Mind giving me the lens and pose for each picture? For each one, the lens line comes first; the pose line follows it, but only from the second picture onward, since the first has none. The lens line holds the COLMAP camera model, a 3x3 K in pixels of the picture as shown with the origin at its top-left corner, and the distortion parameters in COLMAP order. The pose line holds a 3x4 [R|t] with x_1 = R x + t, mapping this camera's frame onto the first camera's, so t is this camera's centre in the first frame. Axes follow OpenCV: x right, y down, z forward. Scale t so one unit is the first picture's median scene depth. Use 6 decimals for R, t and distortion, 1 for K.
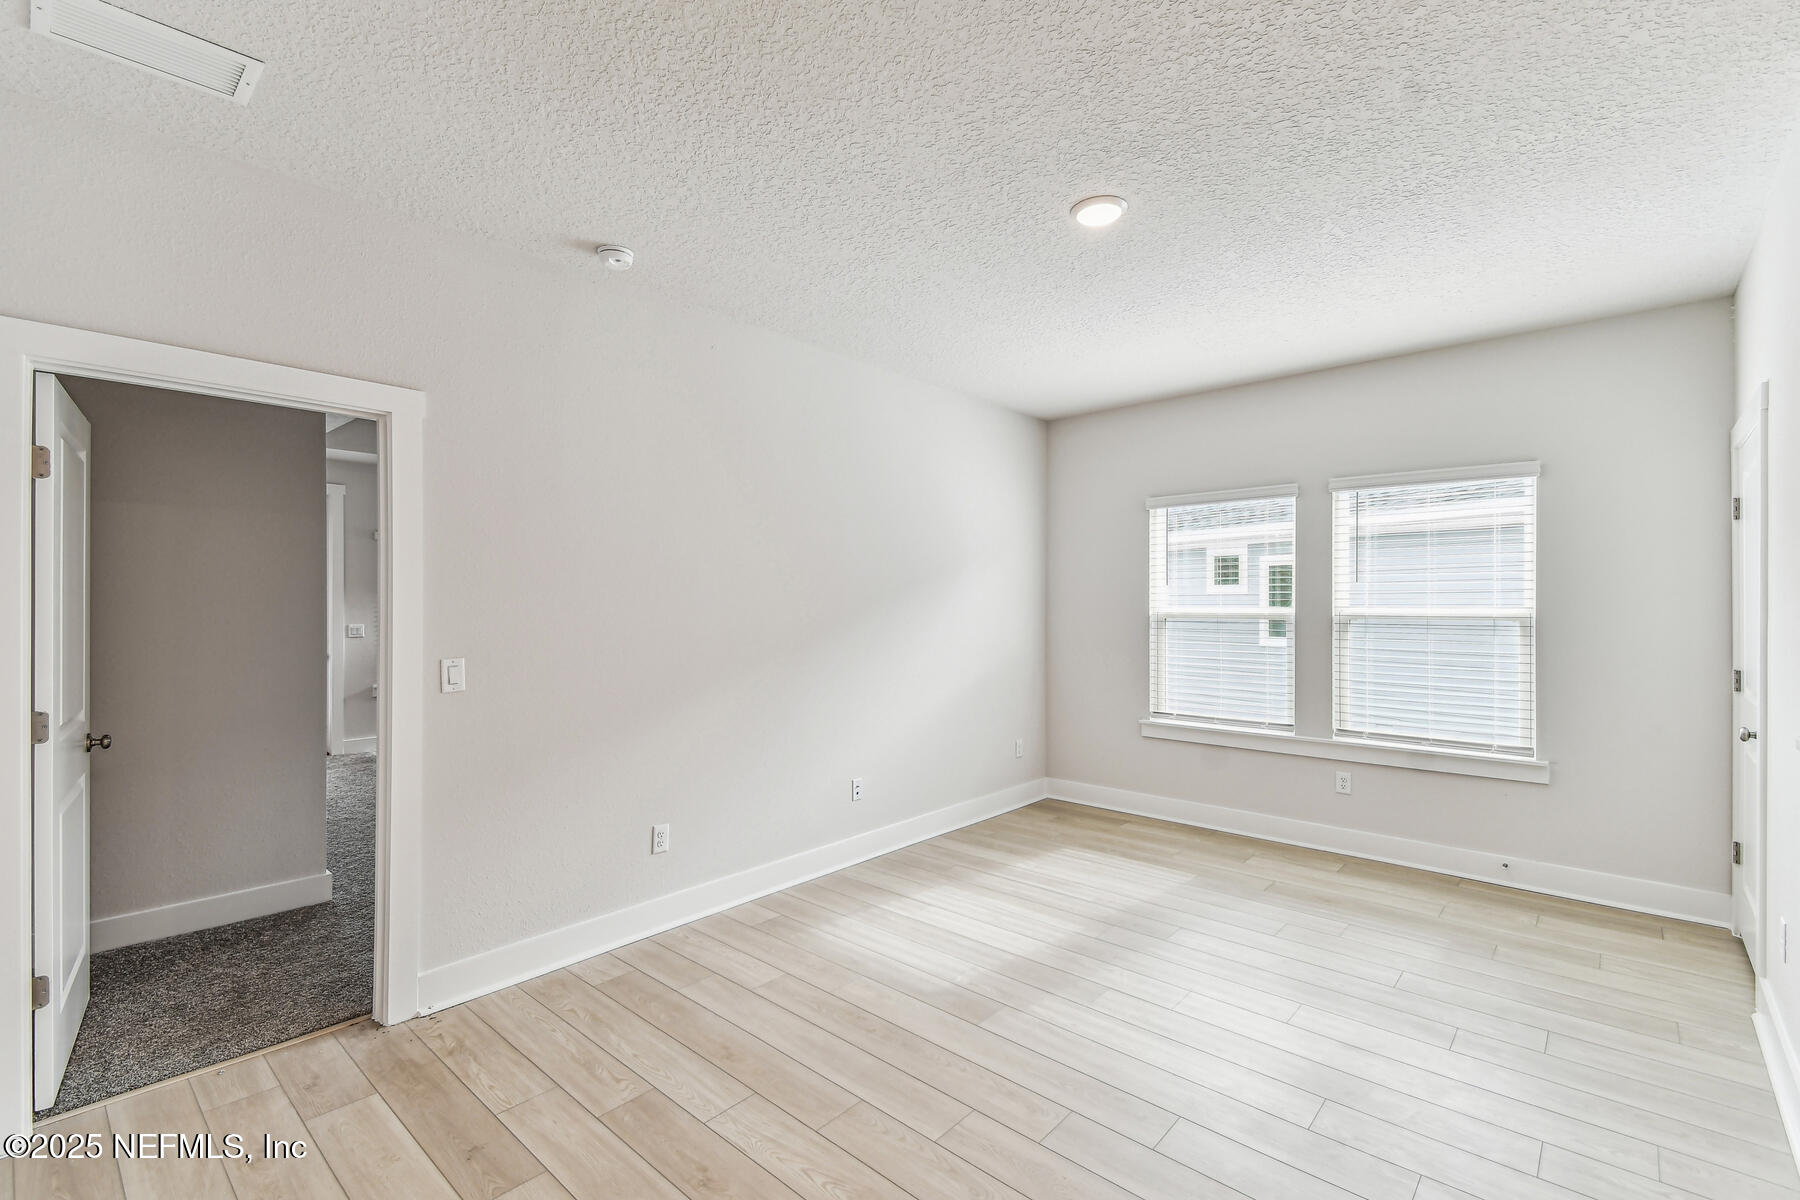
lens RADIAL K [[797.2, 0, 894.7], [0, 797.2, 606.1], [0, 0, 1]] dist [0.047491, -0.025250]
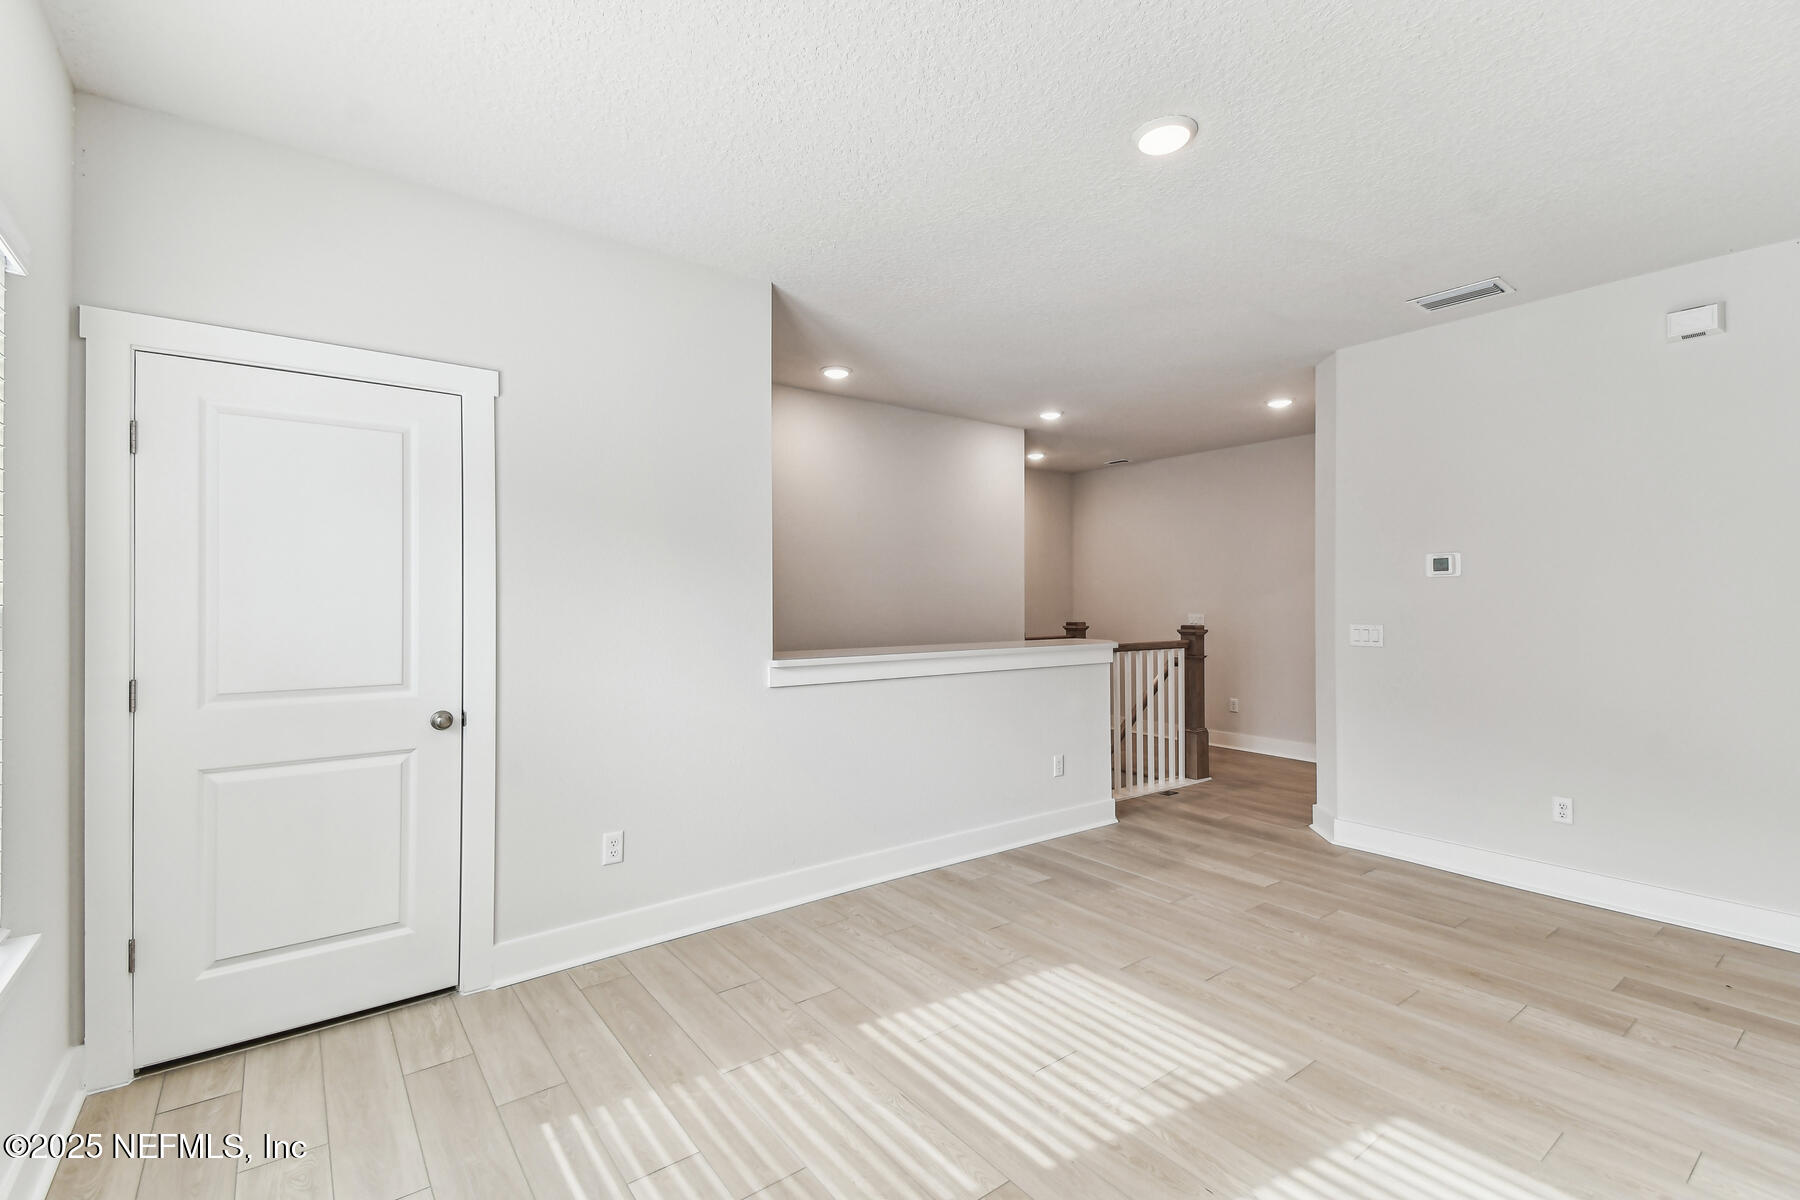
lens RADIAL K [[797.2, 0, 894.7], [0, 797.2, 606.1], [0, 0, 1]] dist [0.047491, -0.025250]
pose [[-0.983112, -0.001823, 0.182998, 0.388772], [0.000684, 0.999907, 0.013638, 0.015482], [-0.183006, 0.013533, -0.983019, 1.926565]]
